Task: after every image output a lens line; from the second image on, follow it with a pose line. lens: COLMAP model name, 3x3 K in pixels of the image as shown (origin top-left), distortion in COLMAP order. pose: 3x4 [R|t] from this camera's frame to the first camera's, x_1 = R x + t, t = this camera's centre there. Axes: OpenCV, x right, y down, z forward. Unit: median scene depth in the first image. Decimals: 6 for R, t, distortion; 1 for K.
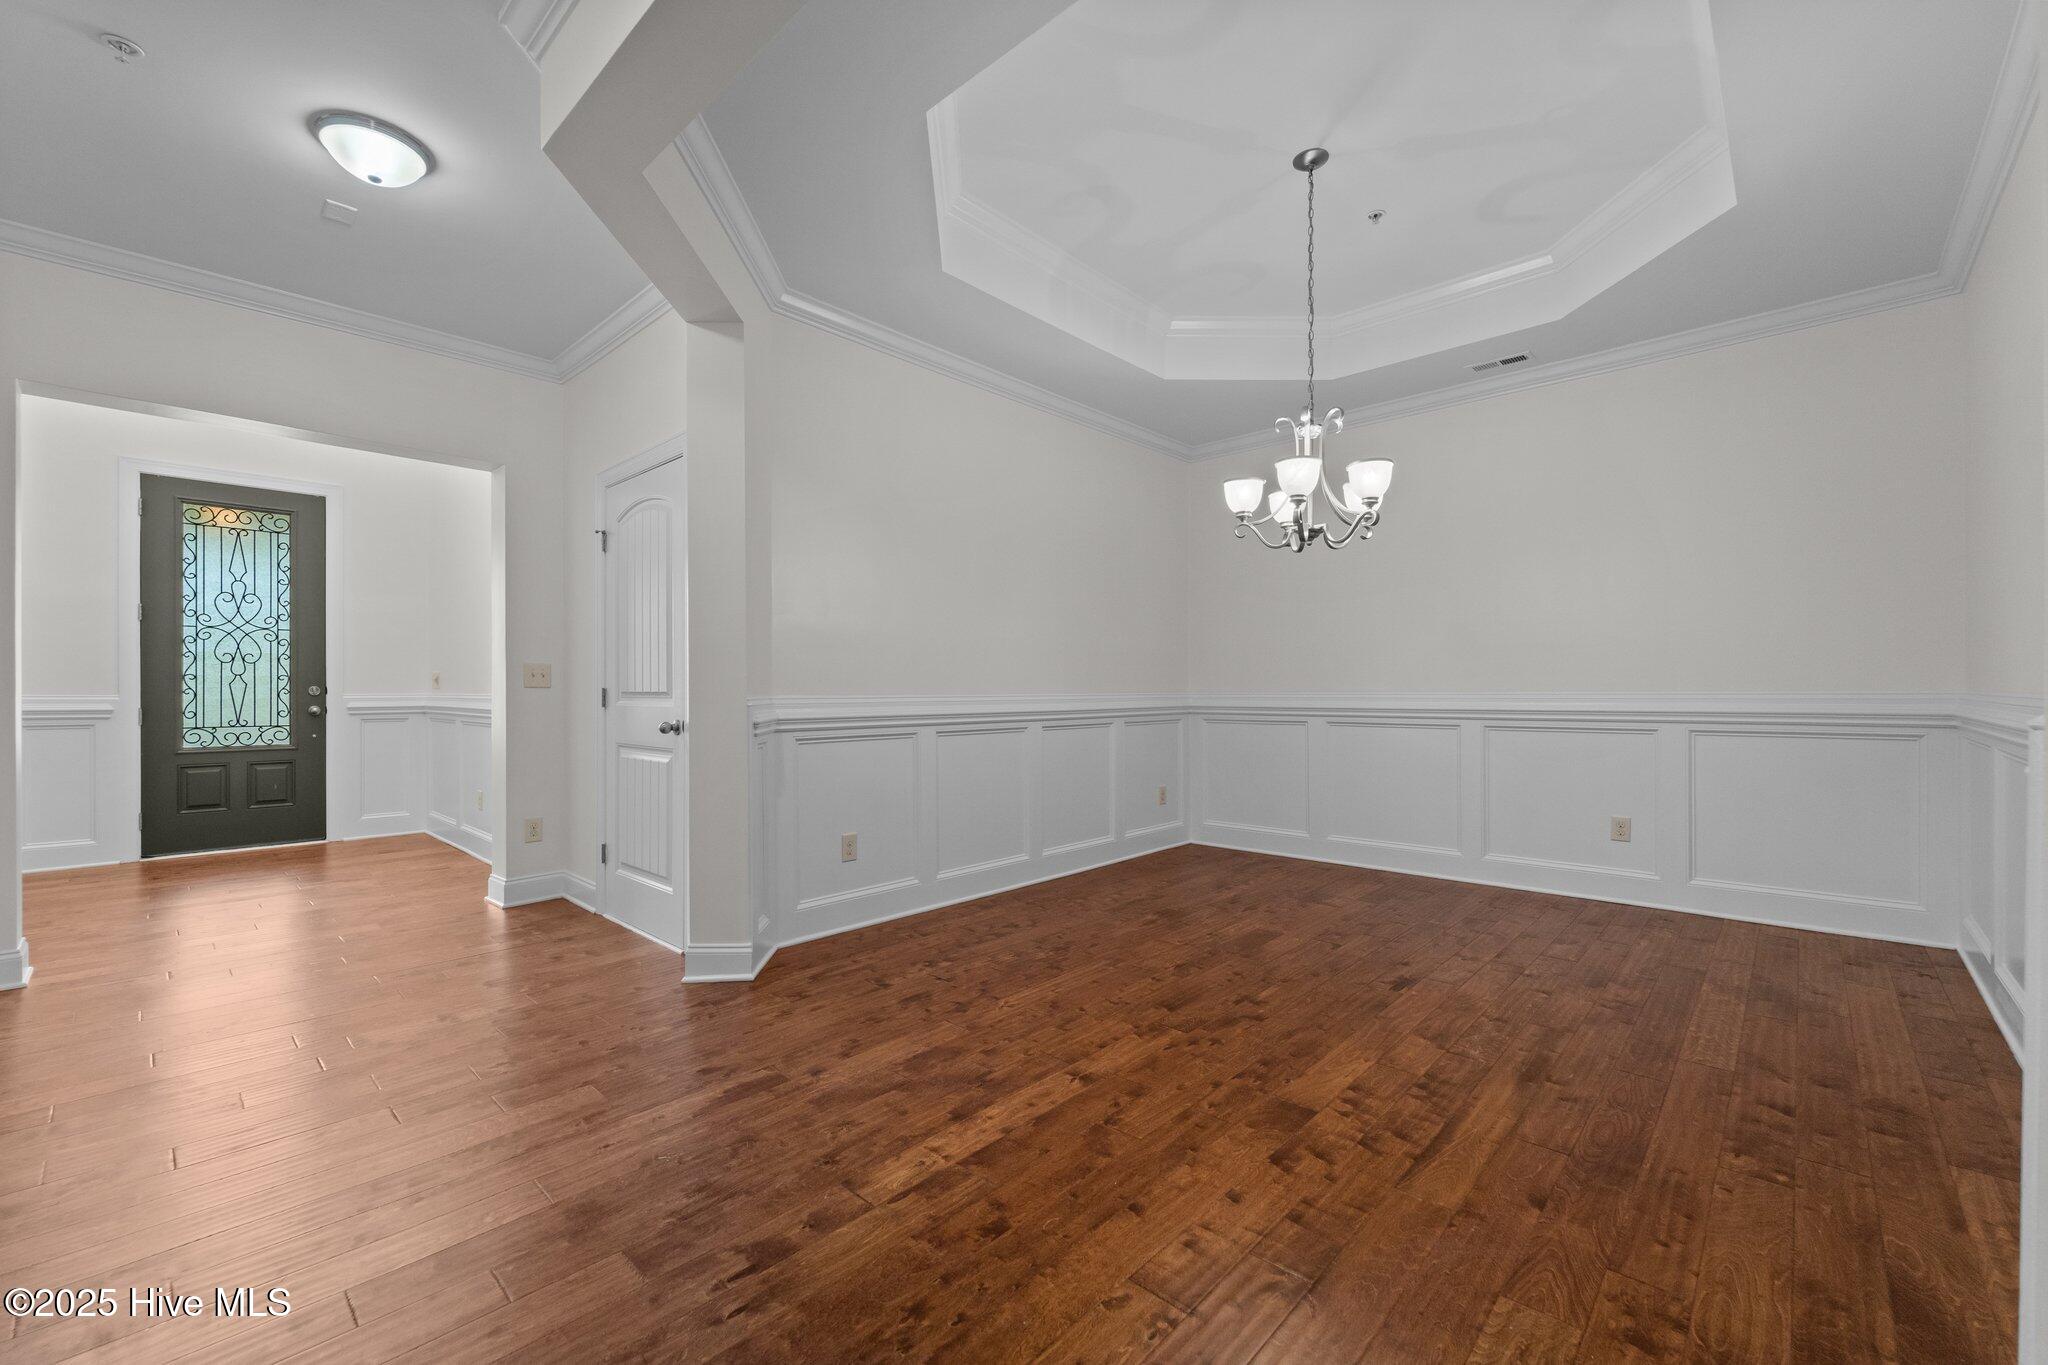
lens RADIAL K [[829.7, 0, 1024.6], [0, 829.7, 691.3], [0, 0, 1]] dist [0.001198, -0.001137]
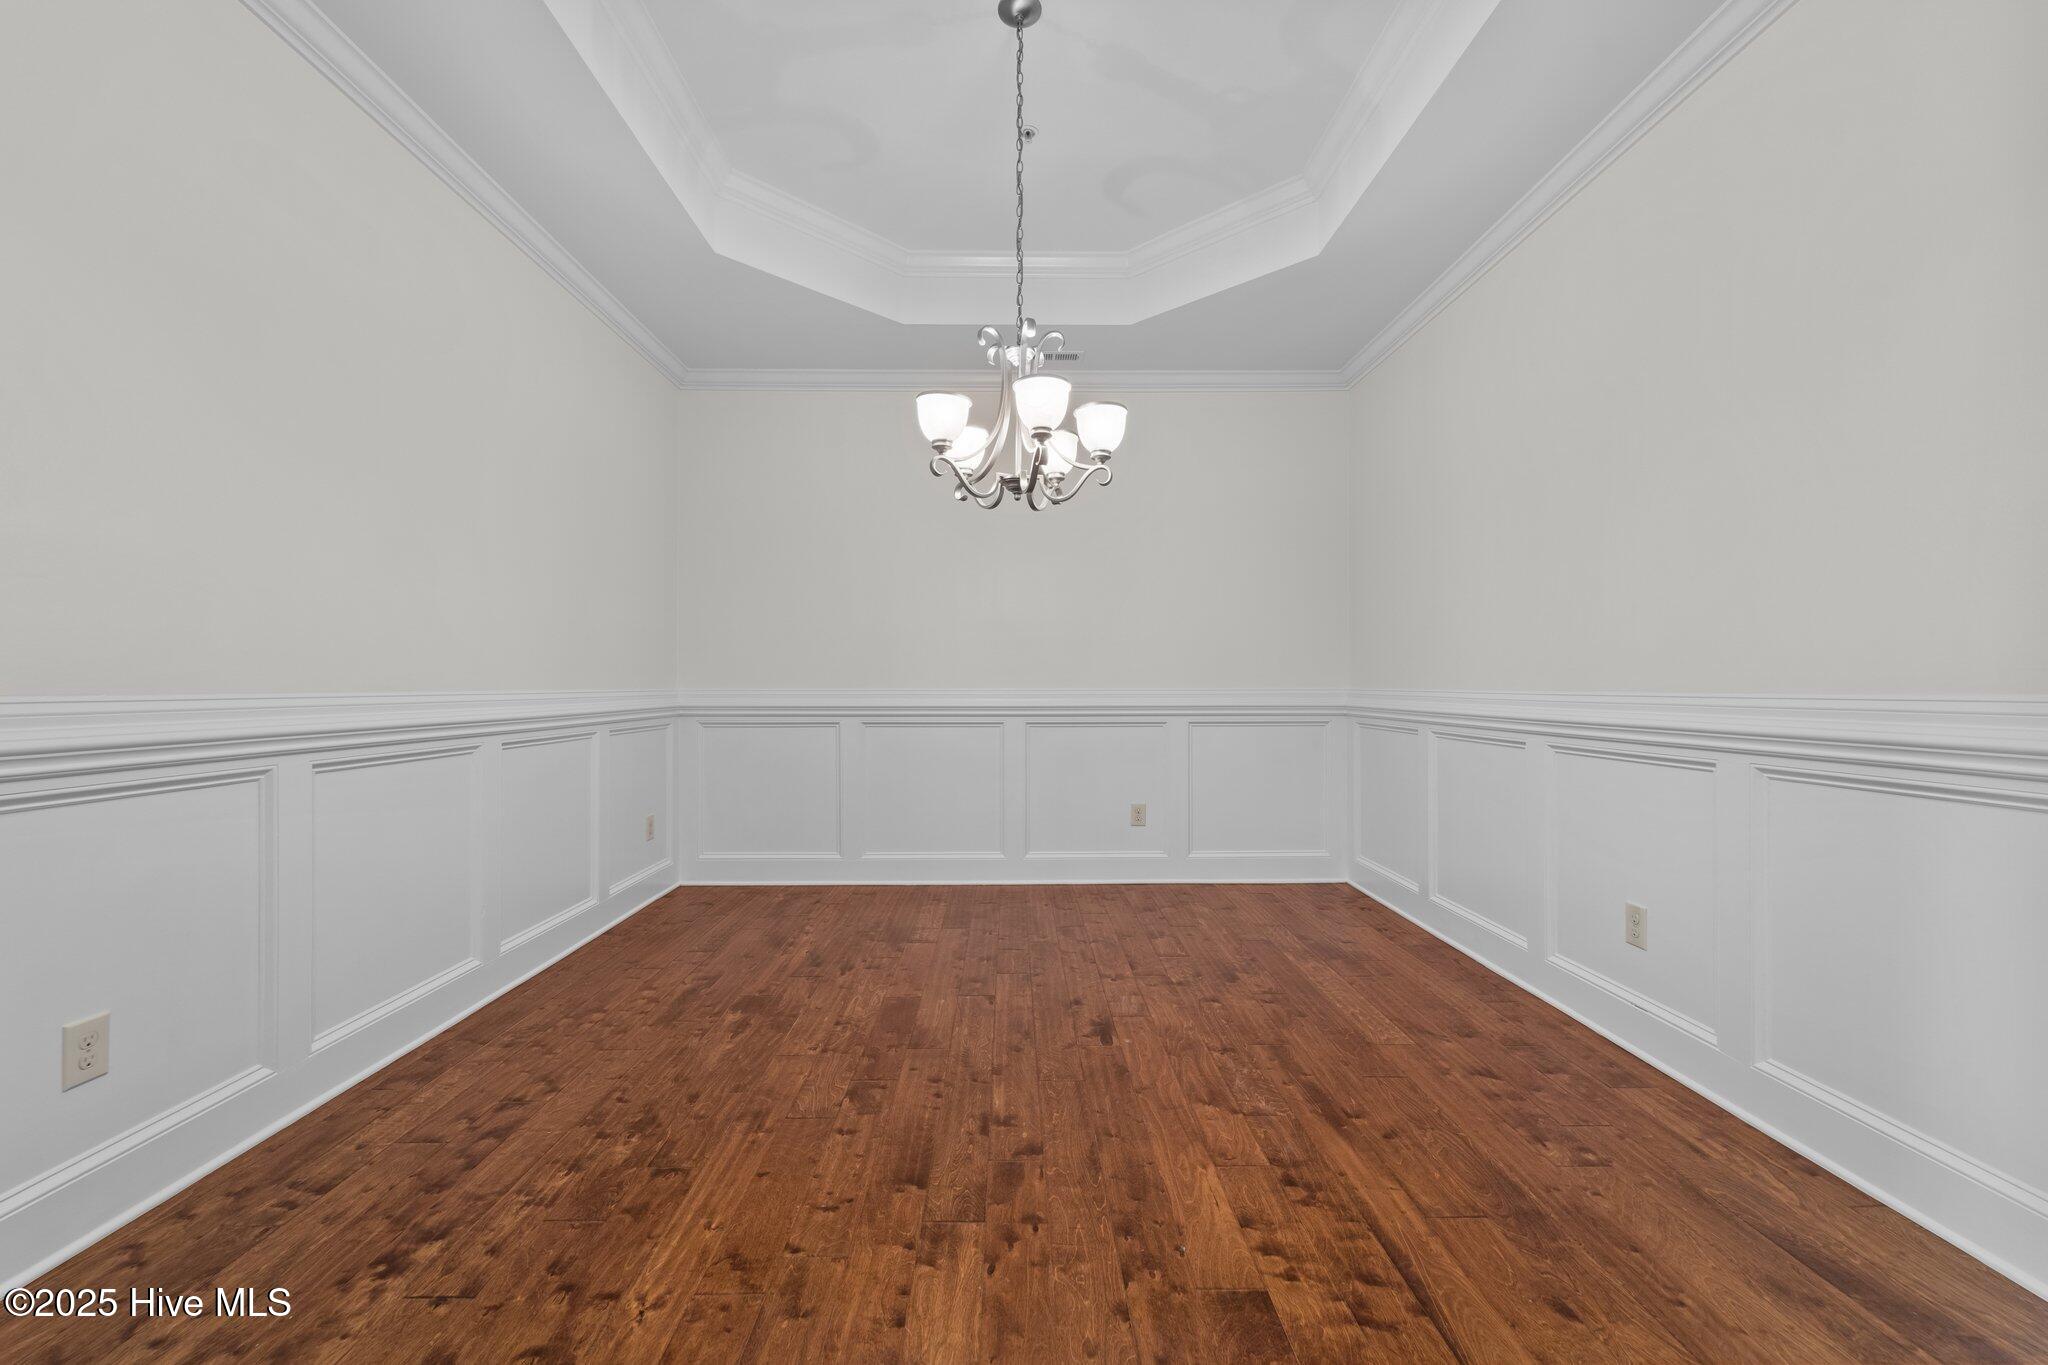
lens RADIAL K [[829.7, 0, 1021.0], [0, 829.7, 678.2], [0, 0, 1]] dist [0.001198, -0.001137]
pose [[0.724983, 0.009143, 0.688706, -0.187329], [-0.001190, 0.999927, -0.012022, 0.001307], [-0.688766, 0.007897, 0.724941, 0.425305]]
